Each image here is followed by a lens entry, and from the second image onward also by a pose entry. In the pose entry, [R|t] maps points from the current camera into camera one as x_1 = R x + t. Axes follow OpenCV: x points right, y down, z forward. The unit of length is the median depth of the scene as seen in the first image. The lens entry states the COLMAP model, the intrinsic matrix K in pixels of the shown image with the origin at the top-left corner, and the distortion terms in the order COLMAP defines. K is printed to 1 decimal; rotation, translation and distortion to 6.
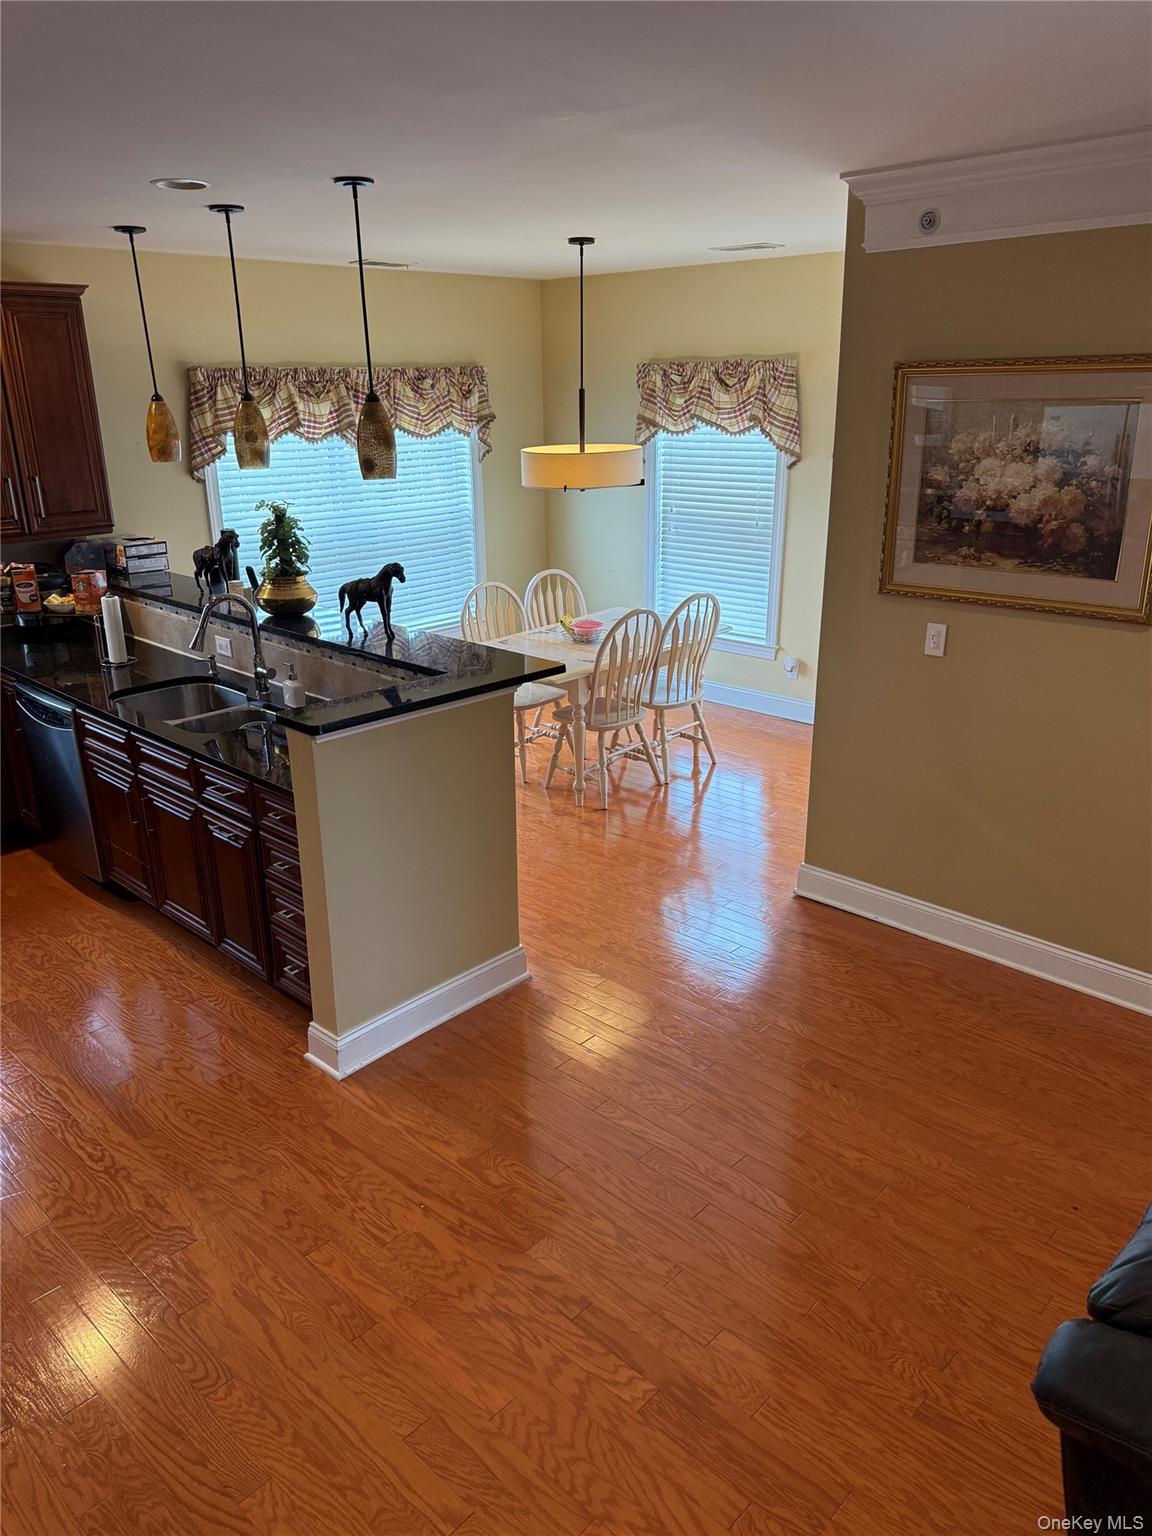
lens RADIAL K [[1067.6, 0, 576.0], [0, 1067.6, 768.0], [0, 0, 1]] dist [0.045833, -0.001976]
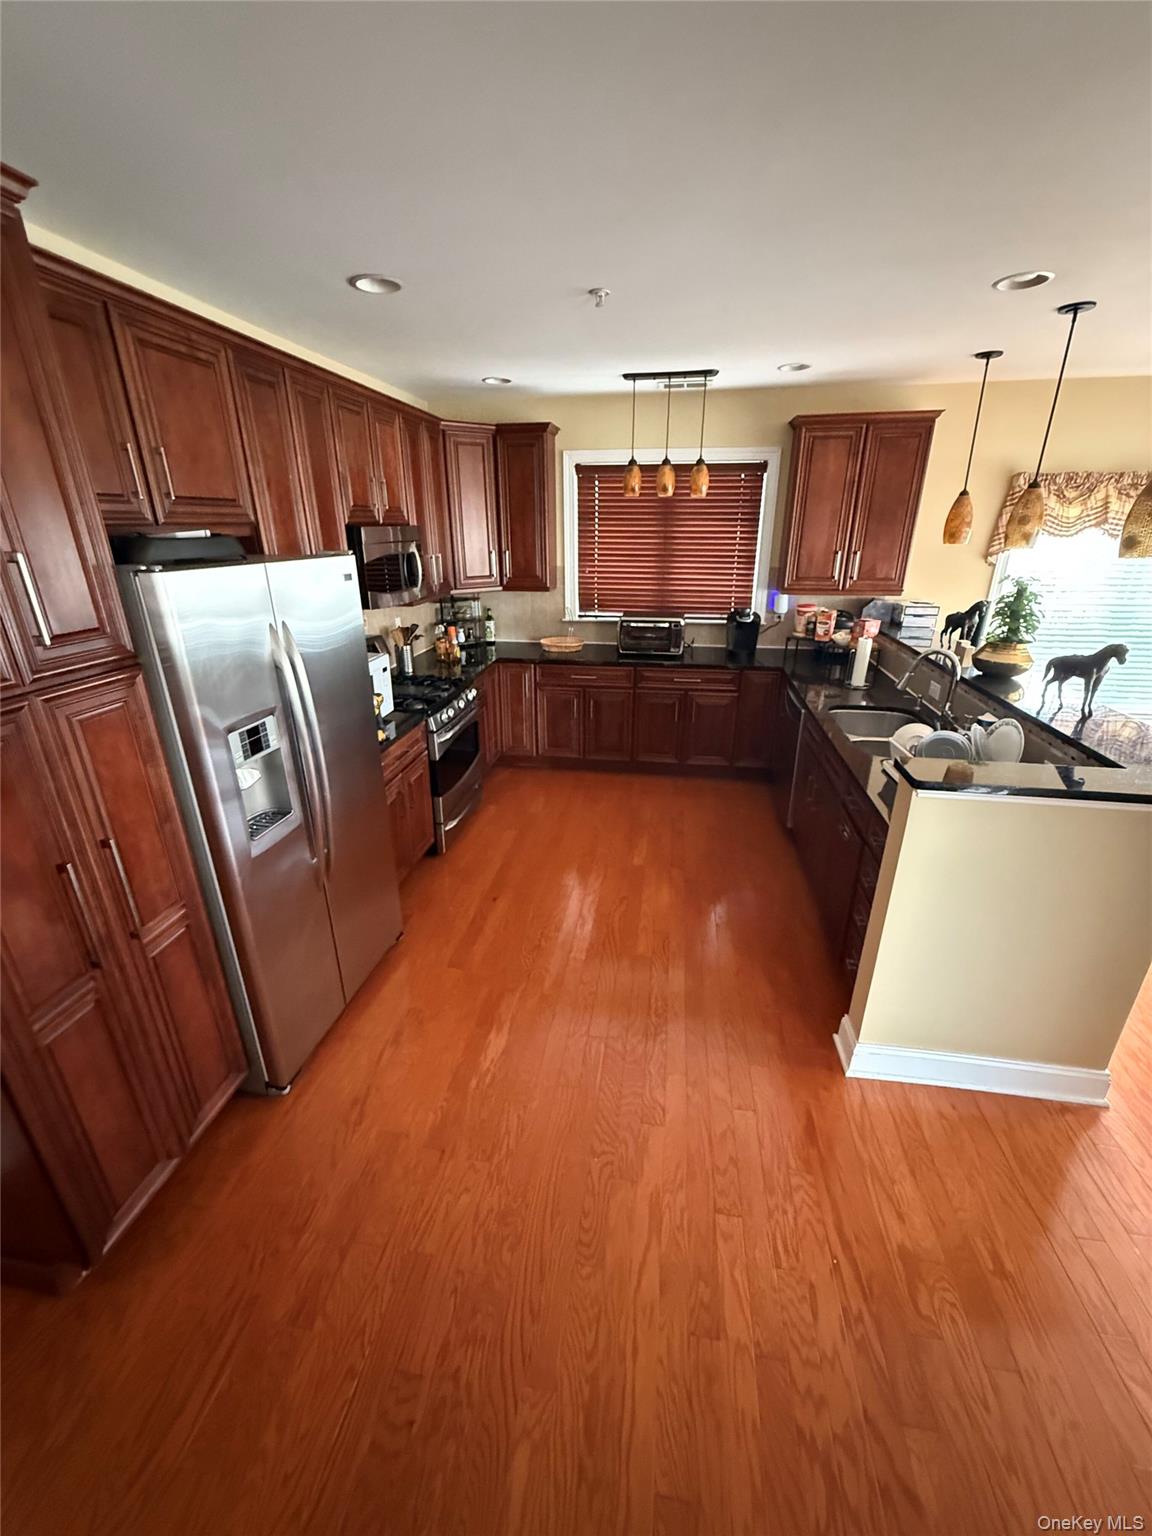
lens RADIAL K [[616.4, 0, 578.8], [0, 616.4, 763.5], [0, 0, 1]] dist [0.000716, 0.000167]
pose [[0.567252, 0.308121, -0.763732, 0.008800], [-0.278126, 0.944561, 0.174501, -0.031297], [0.775159, 0.113427, 0.621501, 0.177954]]
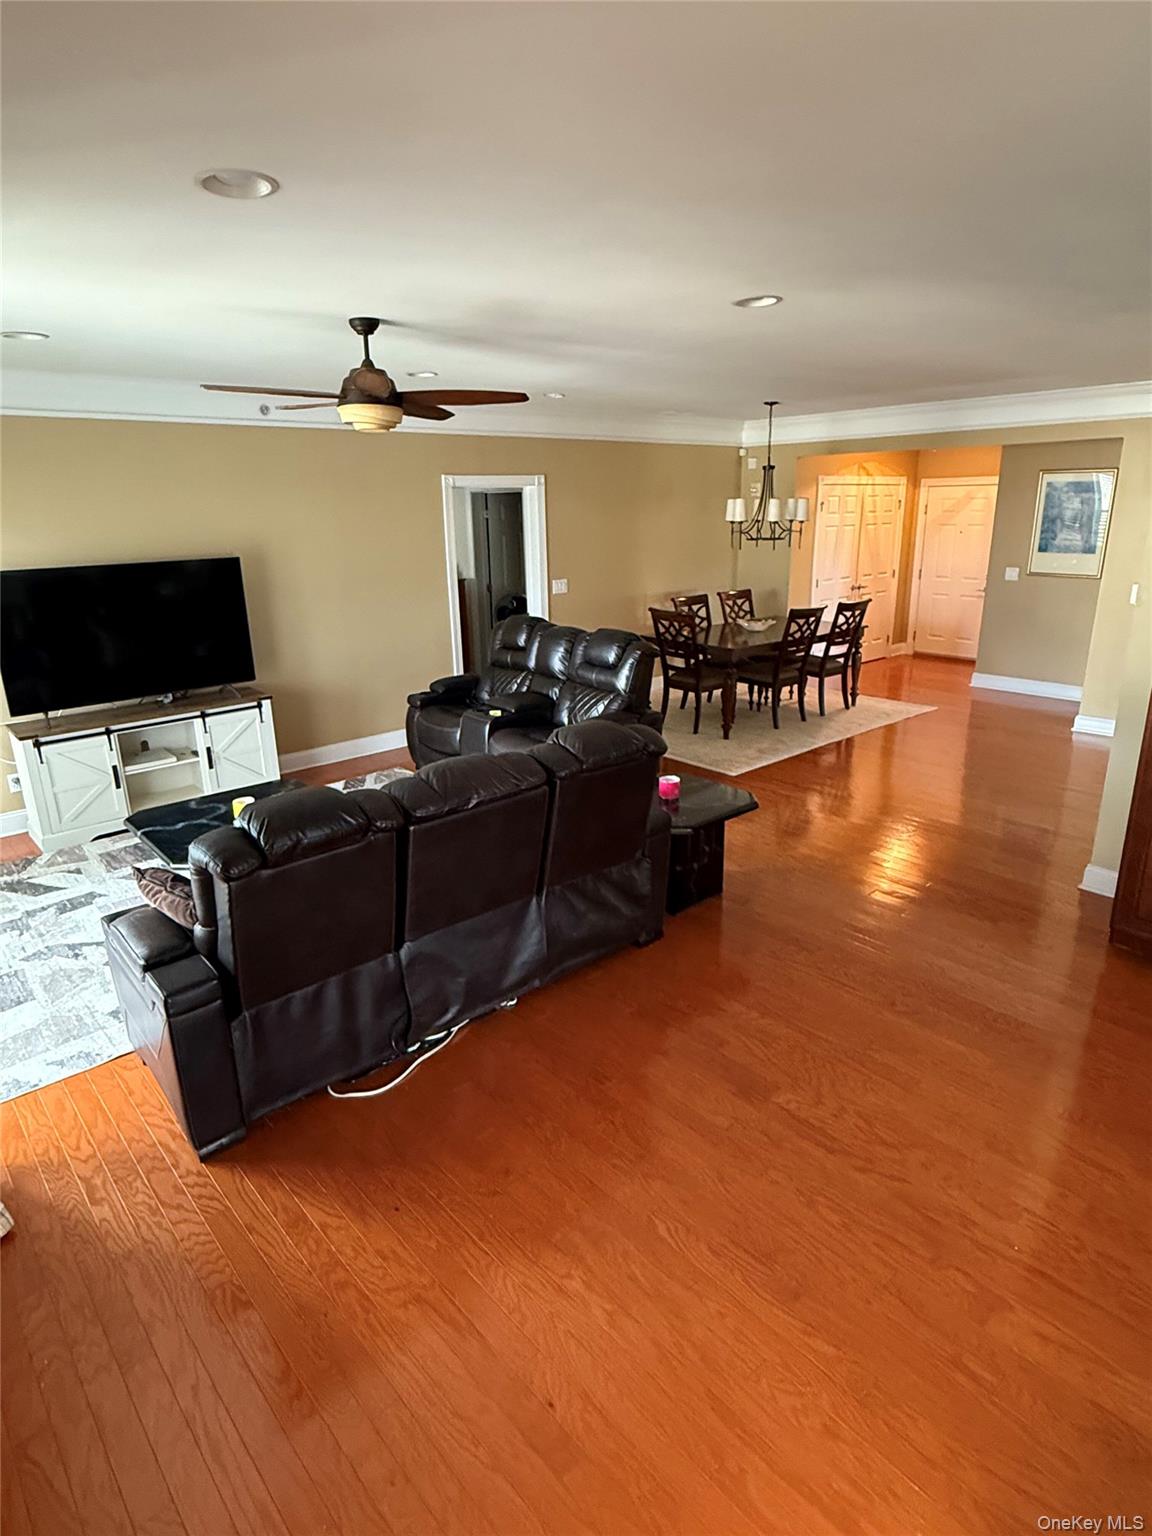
lens RADIAL K [[851.9, 0, 576.0], [0, 851.9, 768.0], [0, 0, 1]] dist [-0.001133, -0.000128]
pose [[-0.996522, 0.002863, 0.083277, 0.090467], [0.052335, 0.799203, 0.598778, -0.201675], [-0.064840, 0.601054, -0.796574, 0.619288]]
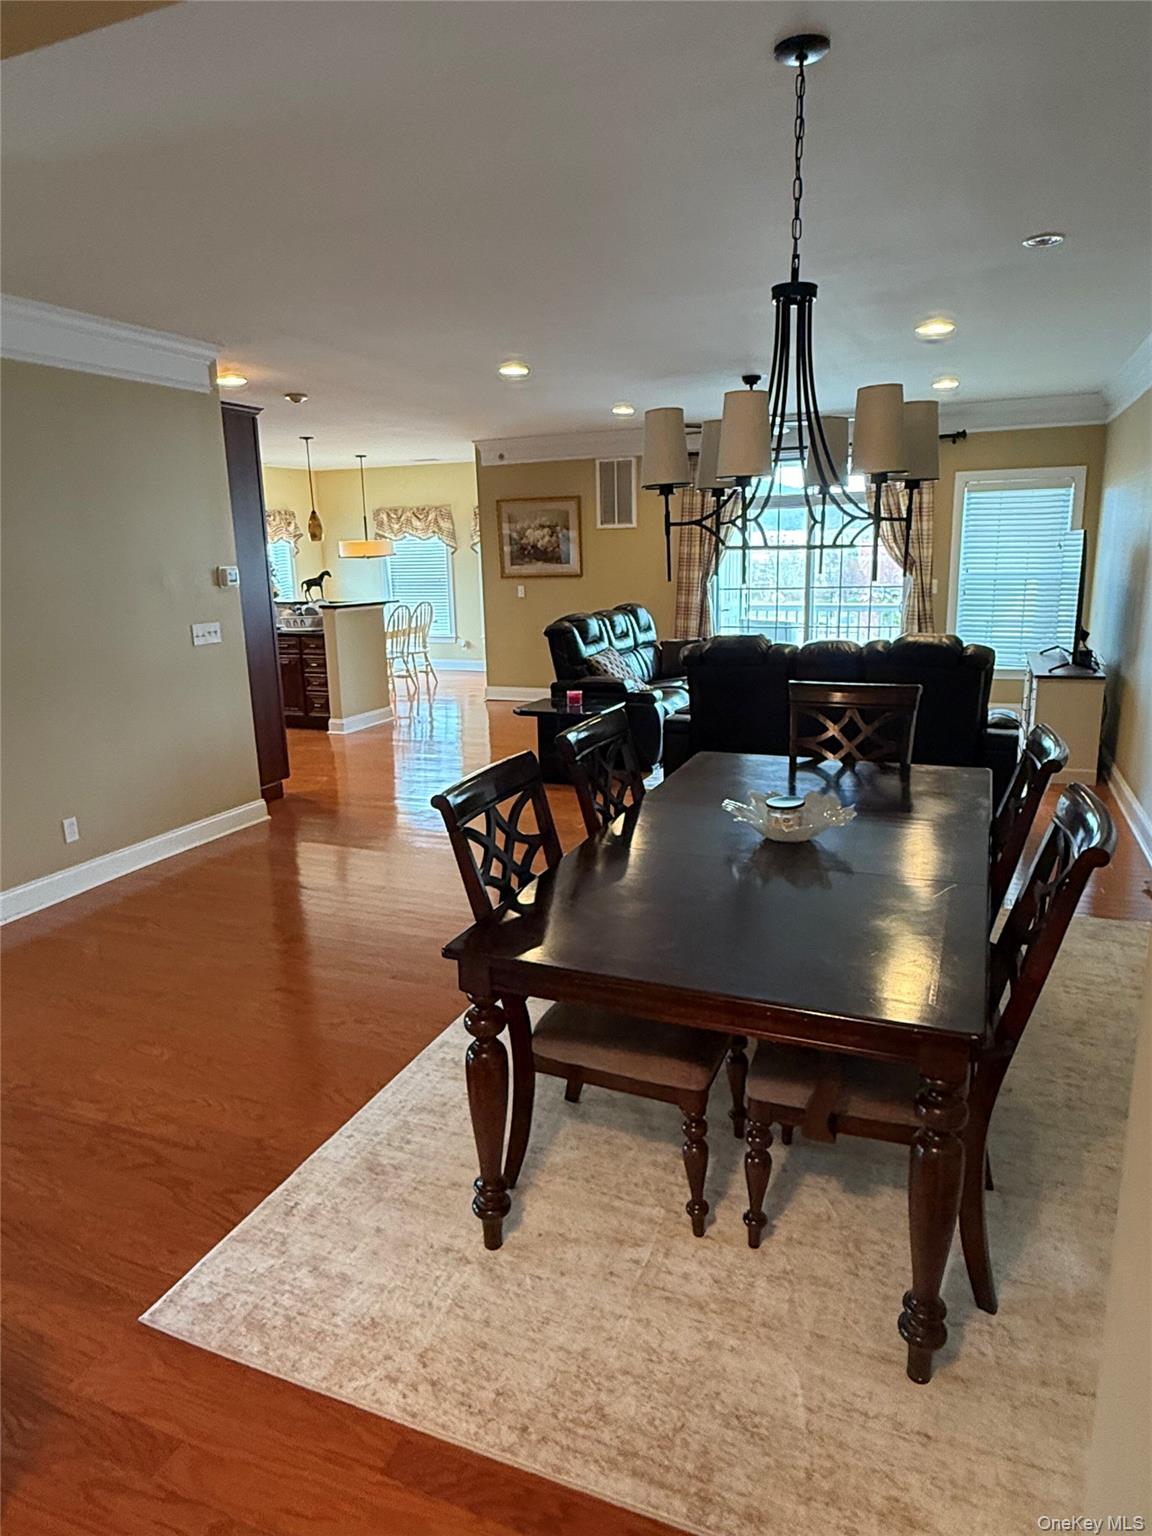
lens RADIAL K [[947.6, 0, 576.0], [0, 947.6, 768.0], [0, 0, 1]] dist [0.003603, 0.000261]
pose [[0.932262, -0.094186, 0.349310, -0.305039], [0.136315, 0.985806, -0.098000, 0.404912], [-0.335122, 0.138977, 0.931868, -0.894163]]
